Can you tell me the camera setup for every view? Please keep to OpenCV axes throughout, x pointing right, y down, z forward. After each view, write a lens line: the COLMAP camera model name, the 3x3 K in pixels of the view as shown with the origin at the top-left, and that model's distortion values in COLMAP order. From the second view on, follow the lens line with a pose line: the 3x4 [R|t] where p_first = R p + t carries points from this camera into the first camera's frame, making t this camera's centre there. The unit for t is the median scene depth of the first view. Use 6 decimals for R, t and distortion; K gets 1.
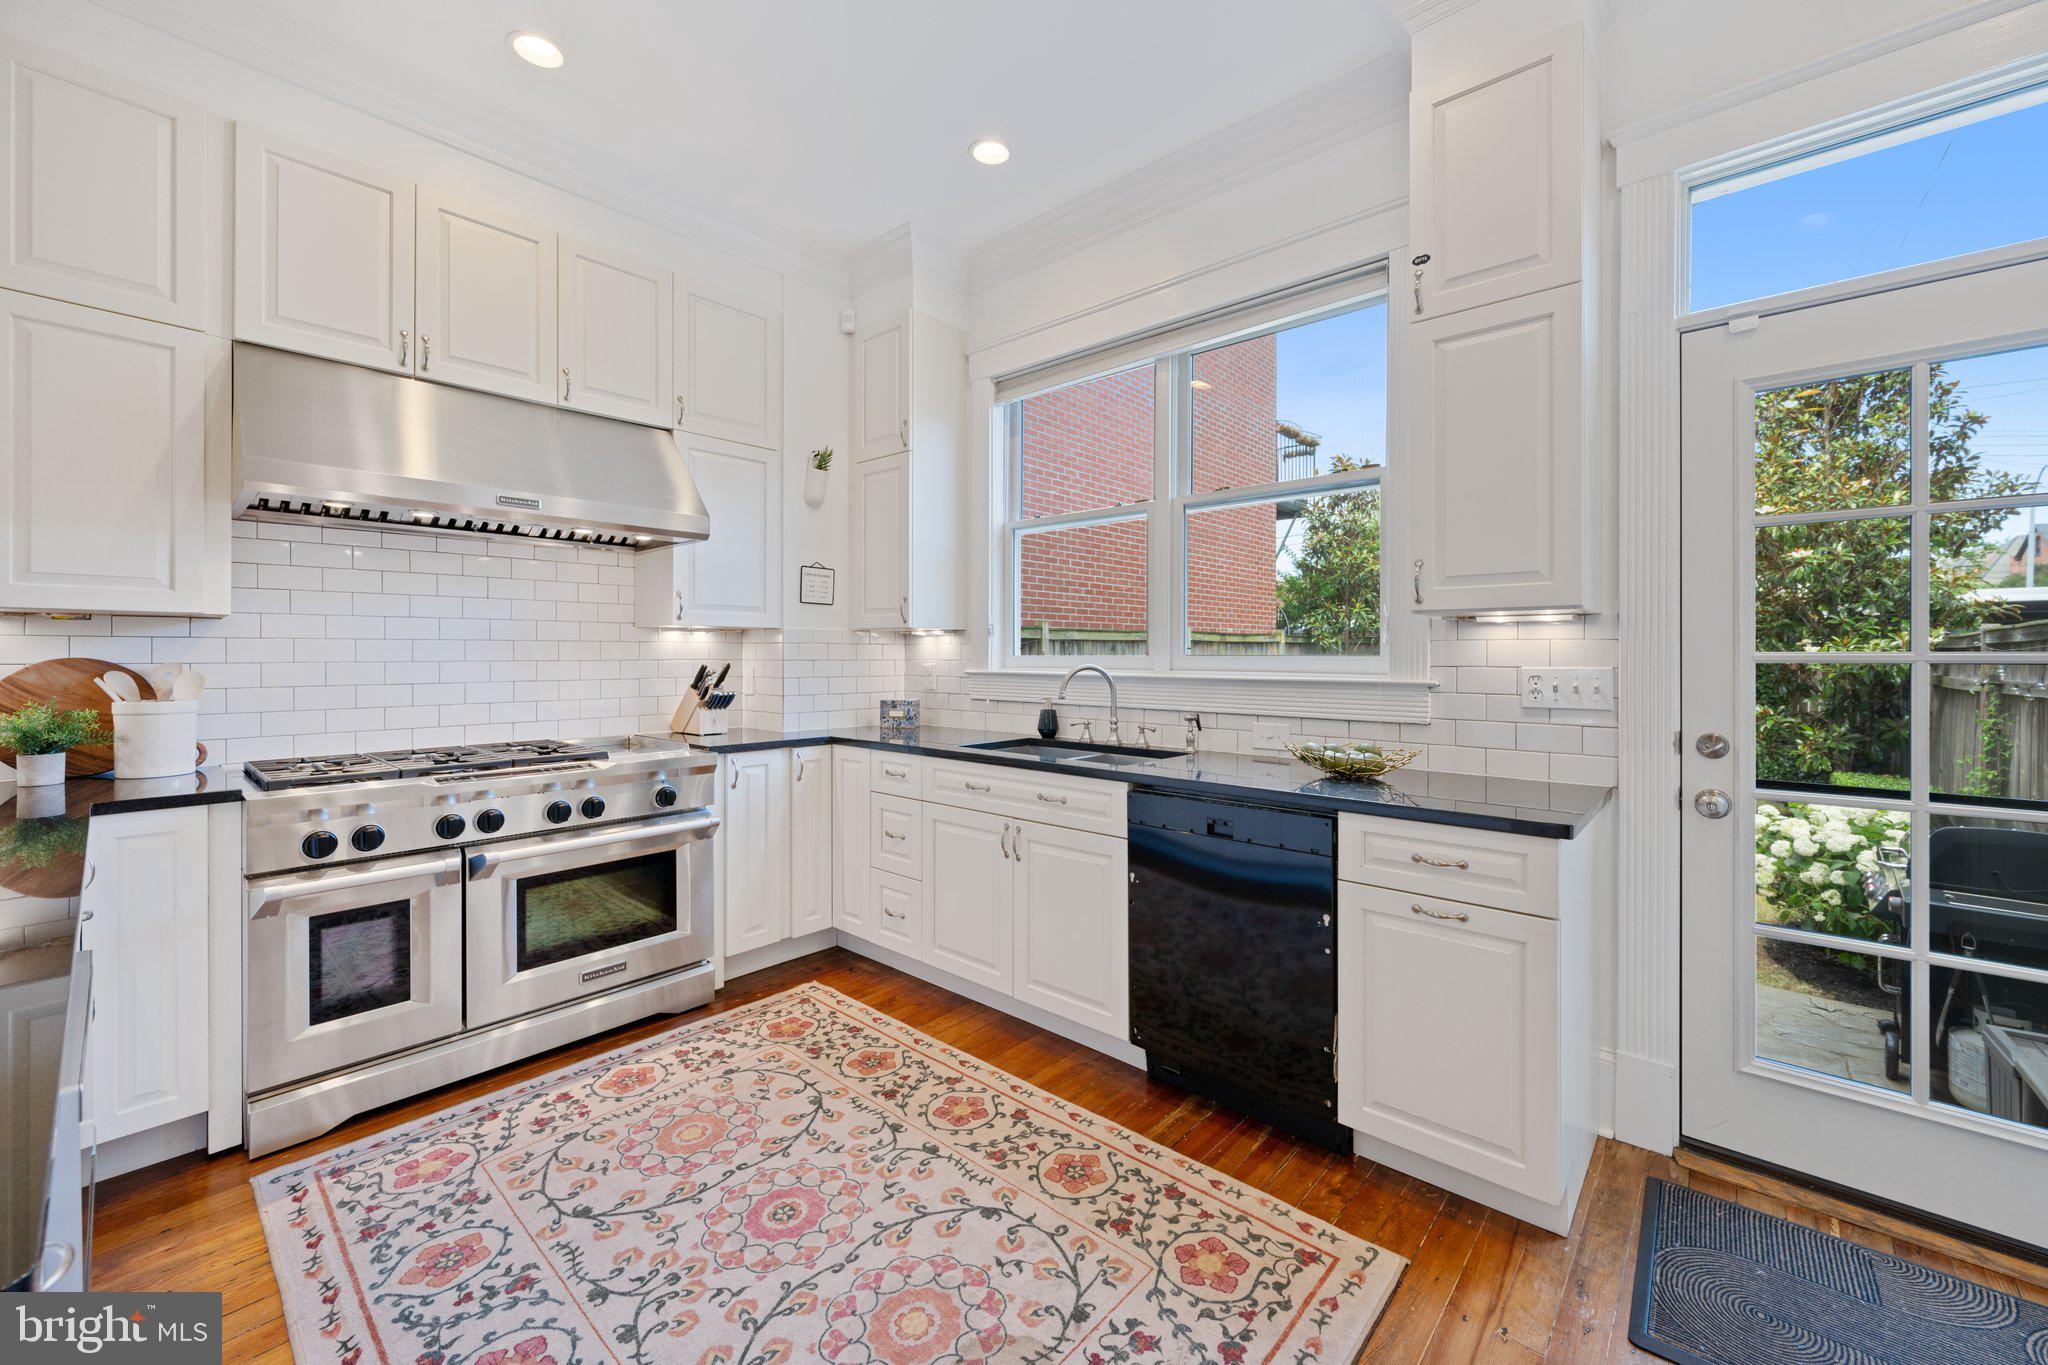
lens RADIAL K [[809.1, 0, 1028.4], [0, 809.1, 650.3], [0, 0, 1]] dist [0.001372, -0.001239]
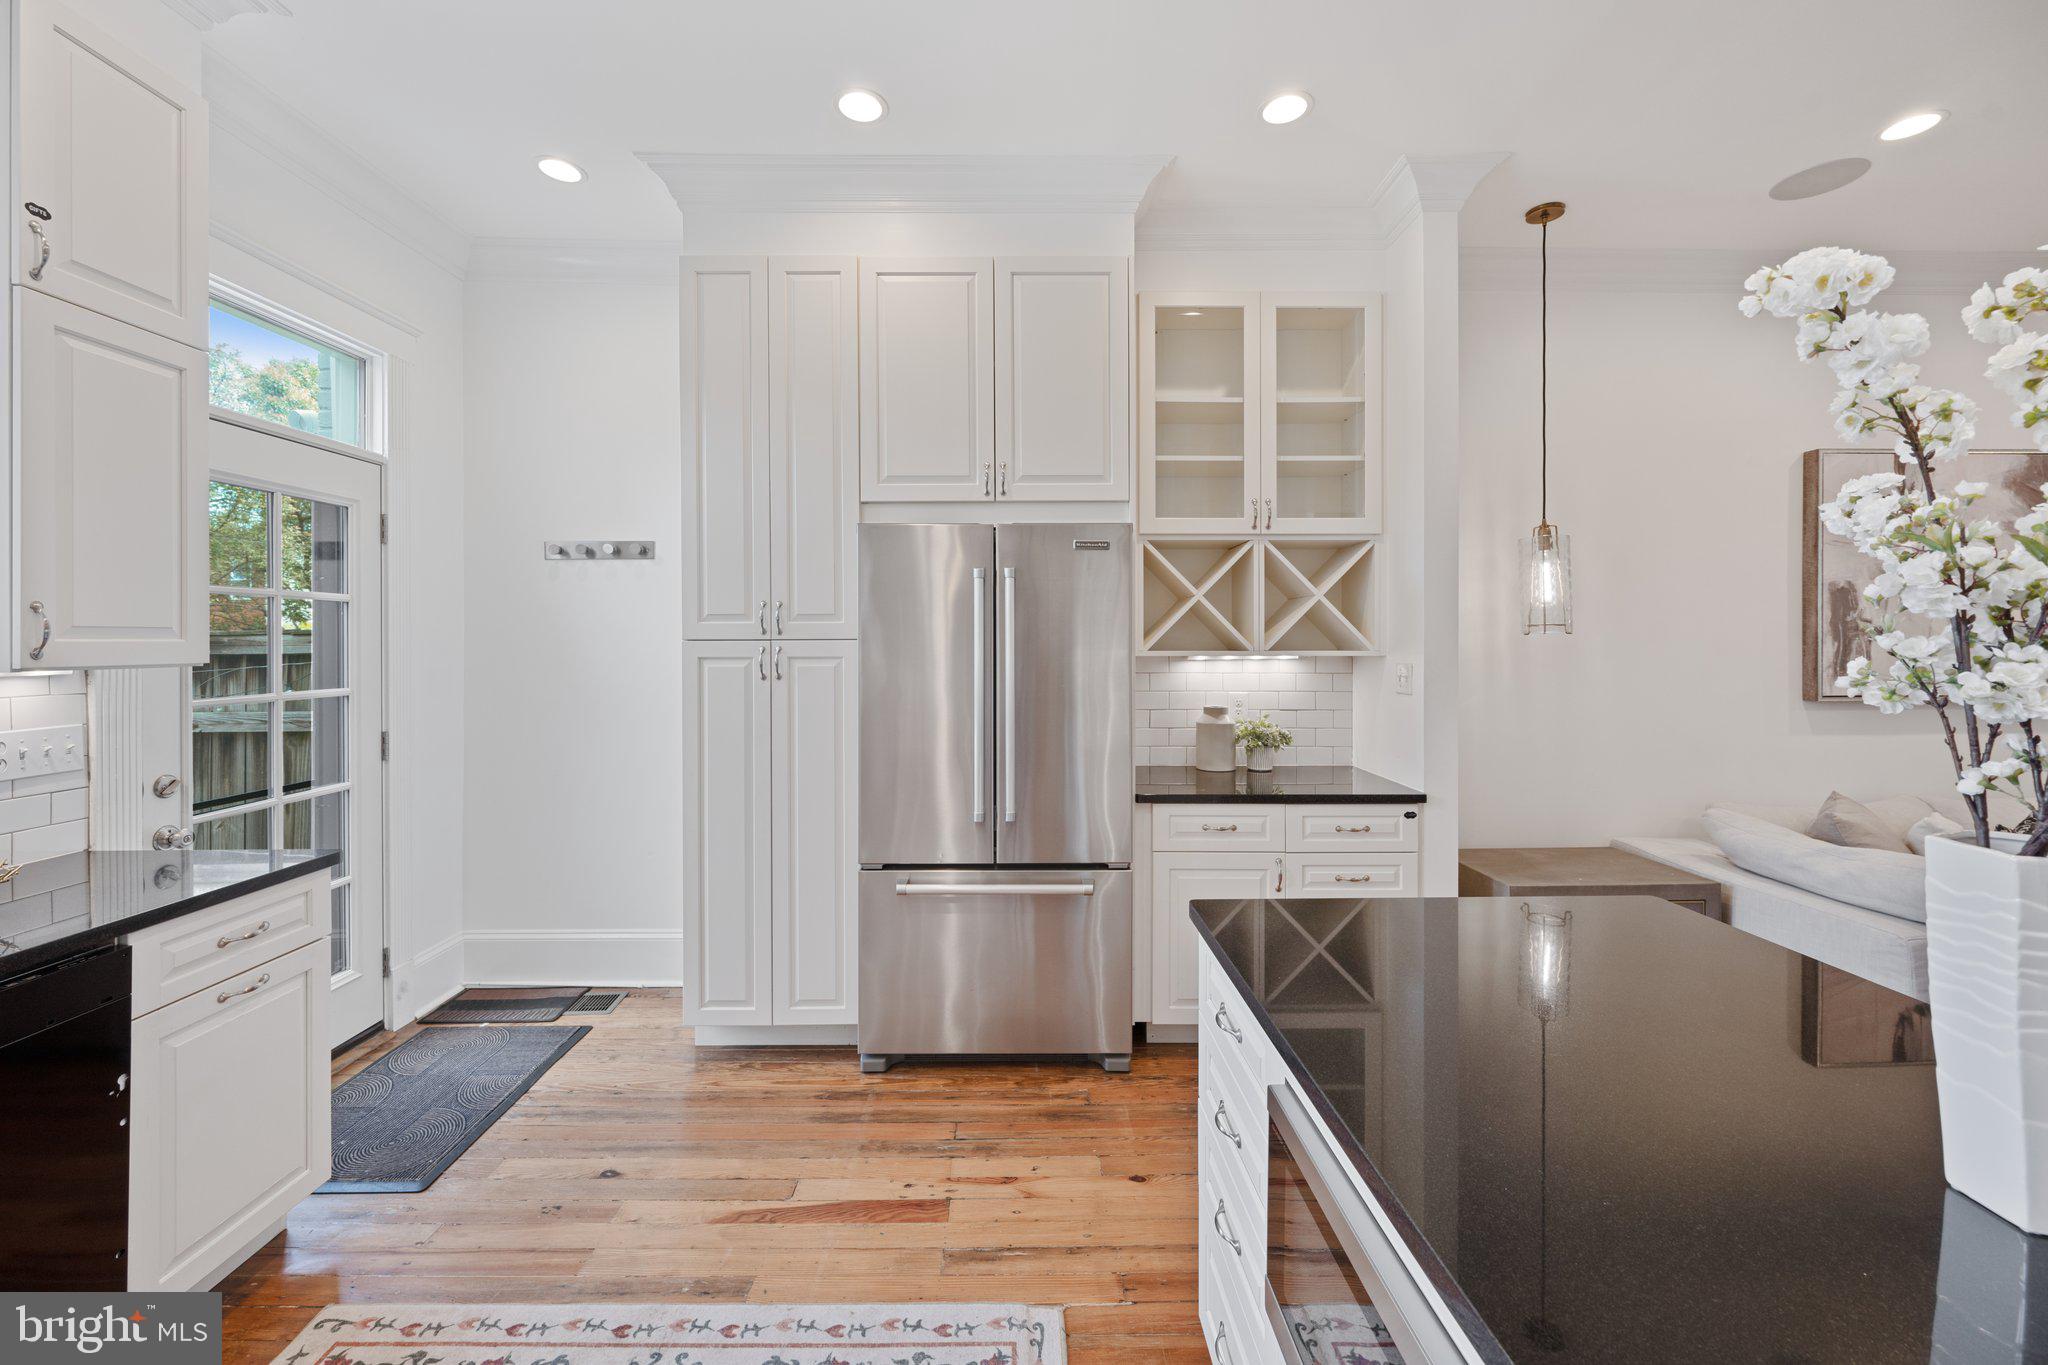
lens RADIAL K [[809.1, 0, 1020.9], [0, 809.1, 646.3], [0, 0, 1]] dist [0.001372, -0.001239]
pose [[-0.667236, -0.001945, 0.744844, -0.595604], [0.000852, 0.999994, 0.003375, -0.060315], [-0.744846, 0.002886, -0.667230, 0.689308]]
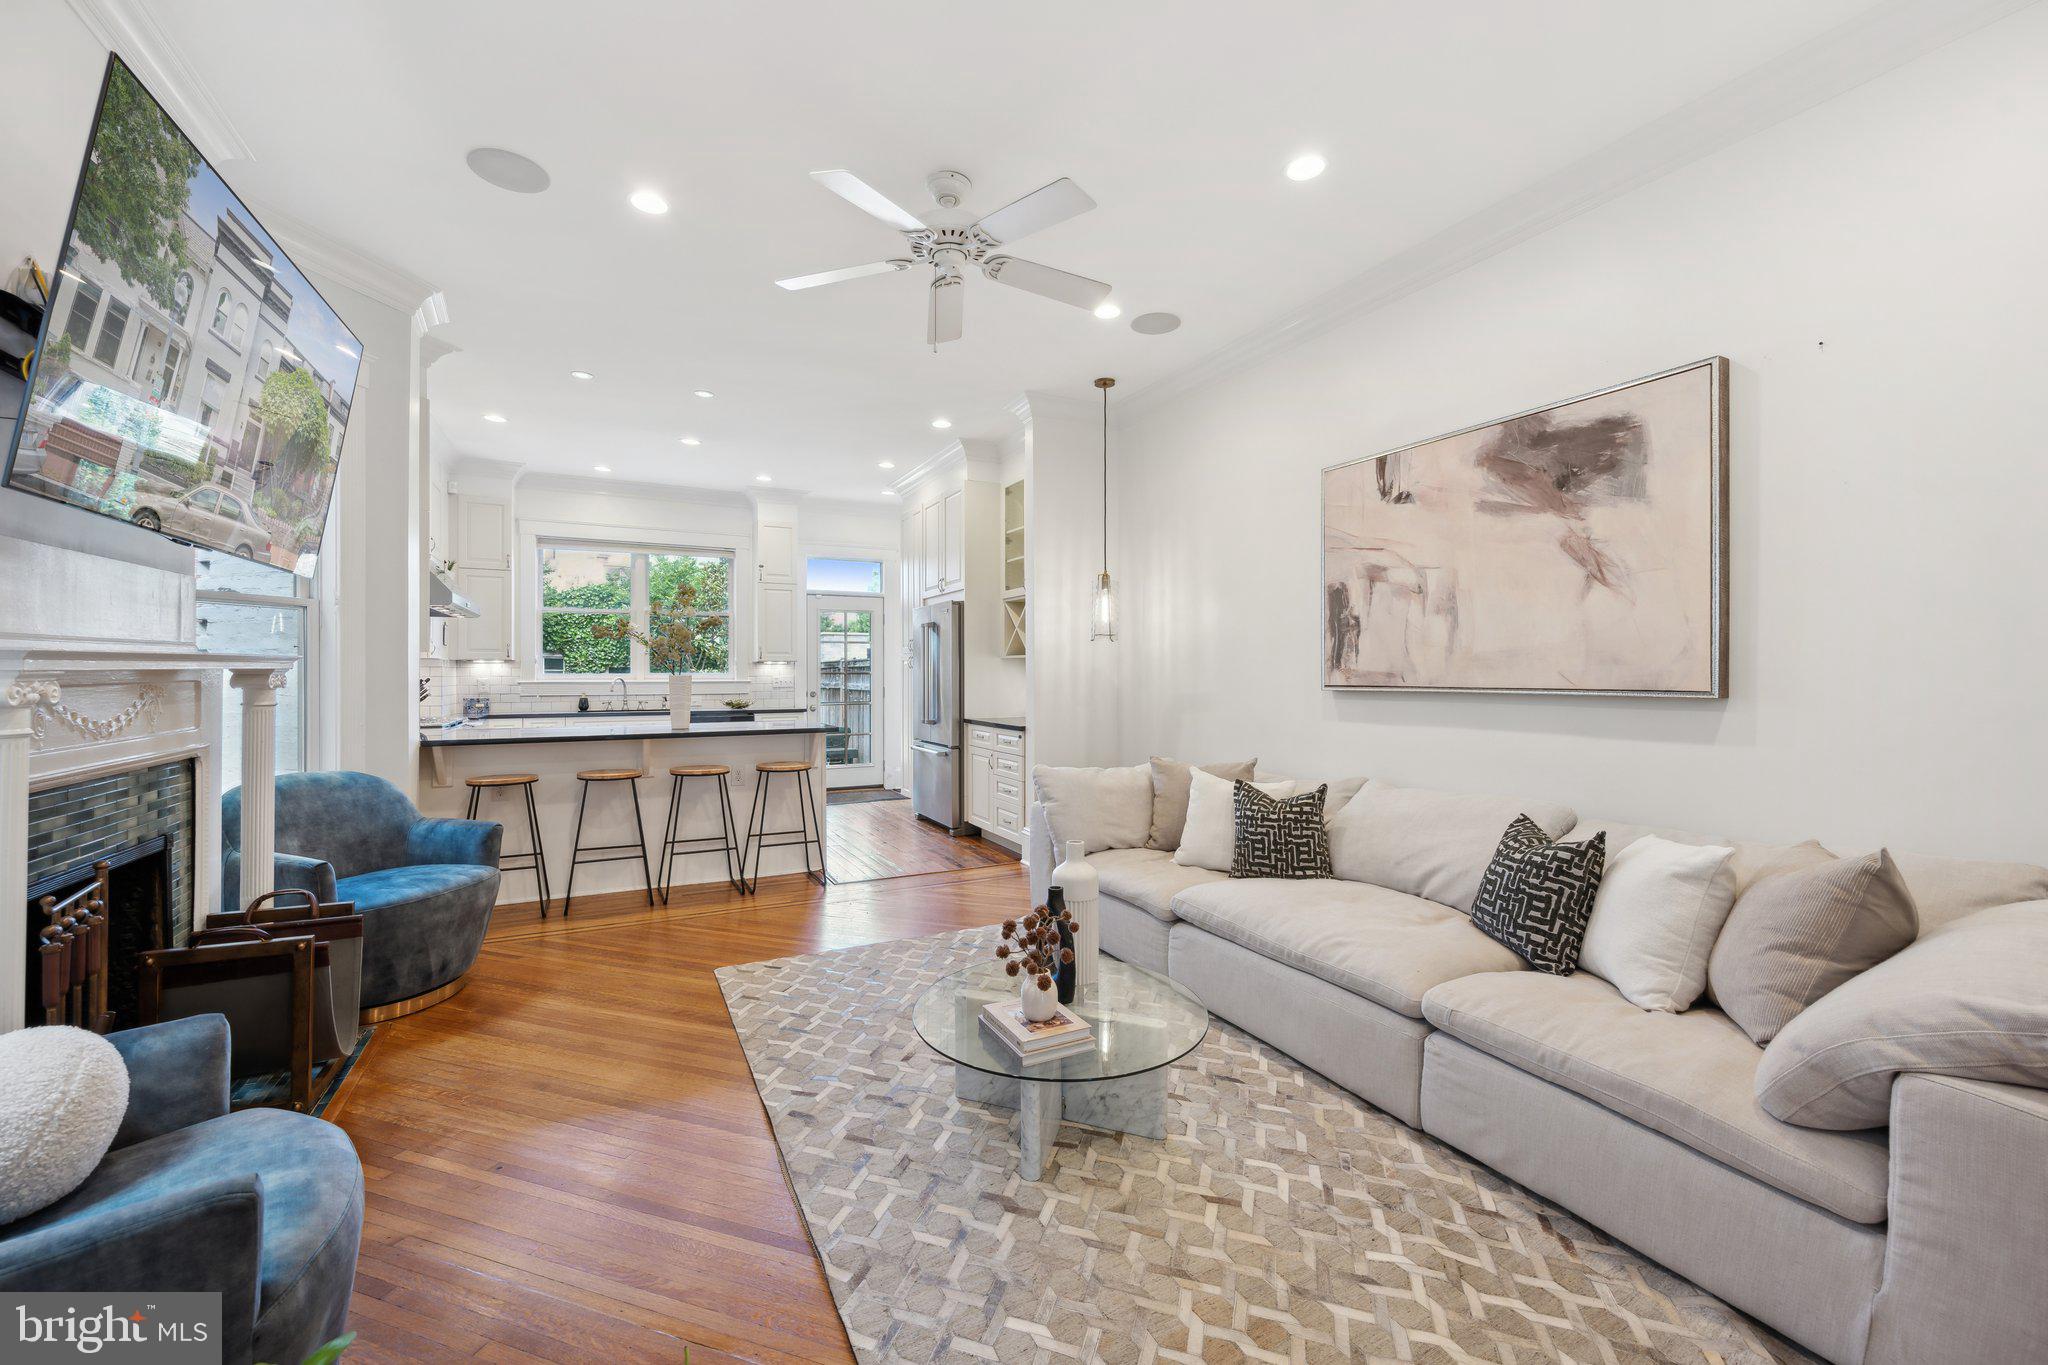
lens RADIAL K [[809.1, 0, 1016.3], [0, 809.1, 667.5], [0, 0, 1]] dist [0.001372, -0.001239]
pose [[0.364406, 0.006392, 0.931218, -2.133732], [-0.000106, 0.999977, -0.006823, 0.005335], [-0.931240, 0.002388, 0.364399, -1.210930]]
